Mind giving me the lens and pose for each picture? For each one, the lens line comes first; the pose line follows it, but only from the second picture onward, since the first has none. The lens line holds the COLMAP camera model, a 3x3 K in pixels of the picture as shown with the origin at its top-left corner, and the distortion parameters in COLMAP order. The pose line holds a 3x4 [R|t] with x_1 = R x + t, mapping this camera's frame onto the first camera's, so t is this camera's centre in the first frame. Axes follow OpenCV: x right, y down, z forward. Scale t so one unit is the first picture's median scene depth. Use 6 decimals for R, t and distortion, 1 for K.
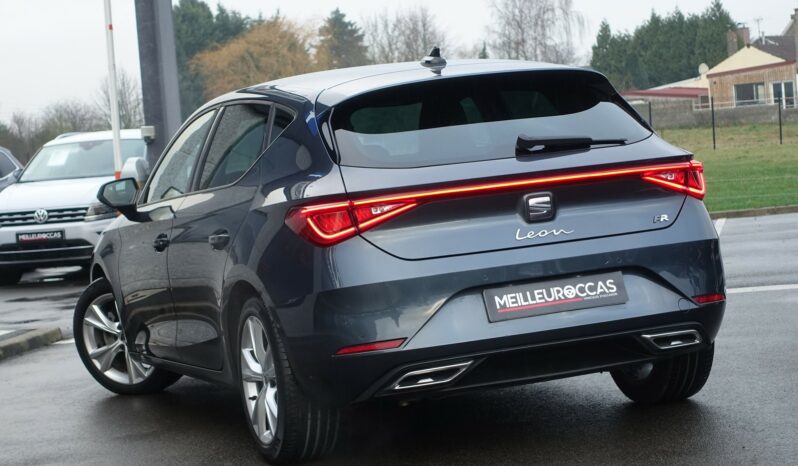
lens RADIAL K [[1963.2, 0, 399.0], [0, 1963.2, 233.0], [0, 0, 1]] dist [-0.043674, -0.481366]
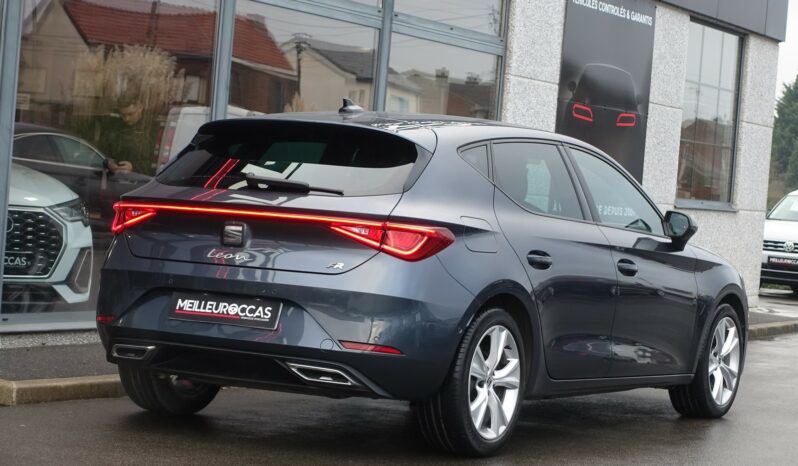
lens RADIAL K [[1963.2, 0, 399.0], [0, 1963.2, 233.0], [0, 0, 1]] dist [-0.043674, -0.481366]
pose [[0.631000, 0.156504, -0.759832, 1.007700], [-0.171857, 0.983304, 0.059814, -0.099224], [0.756507, 0.092840, 0.647362, 0.309633]]
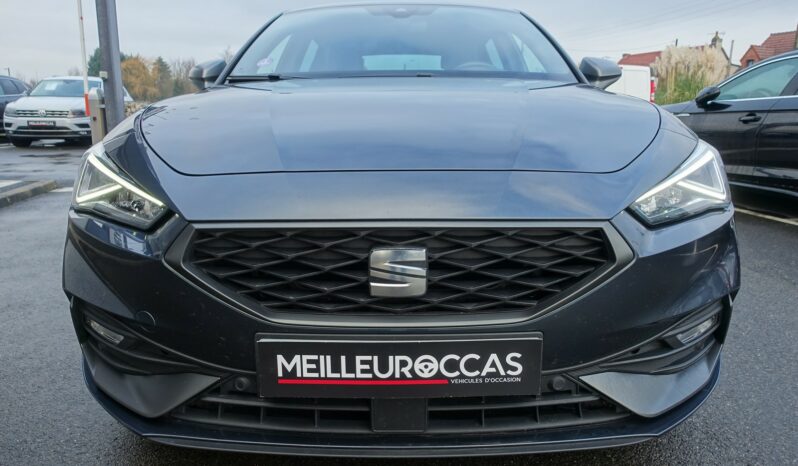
lens RADIAL K [[552.6, 0, 399.0], [0, 552.6, 233.0], [0, 0, 1]] dist [-0.003832, 0.002561]
pose [[0.924302, 0.014118, 0.381400, -0.161359], [-0.074448, 0.986789, 0.143894, 0.010338], [-0.374330, -0.161397, 0.913142, 0.902879]]
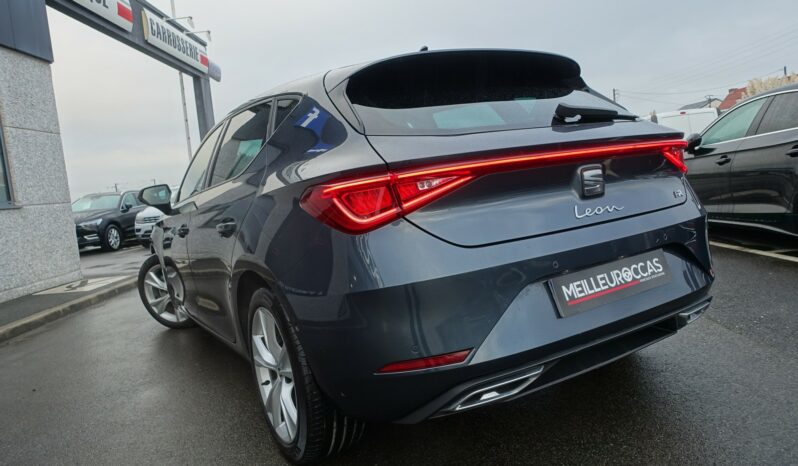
lens RADIAL K [[556.7, 0, 399.0], [0, 556.7, 233.0], [0, 0, 1]] dist [-0.008237, 0.002830]
pose [[0.982823, -0.033018, 0.181572, -0.060223], [0.028873, 0.999260, 0.025426, 0.001448], [-0.182277, -0.019746, 0.983049, 0.754027]]
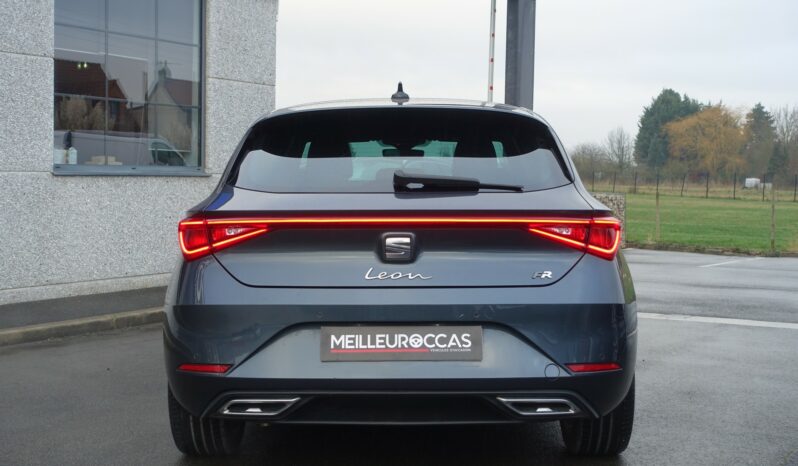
lens RADIAL K [[1072.8, 0, 399.0], [0, 1072.8, 233.0], [0, 0, 1]] dist [-0.008260, -0.104992]
pose [[0.928002, 0.116139, -0.354010, 0.250695], [-0.110627, 0.993215, 0.035844, -0.038283], [0.355771, 0.005900, 0.934554, 0.505458]]
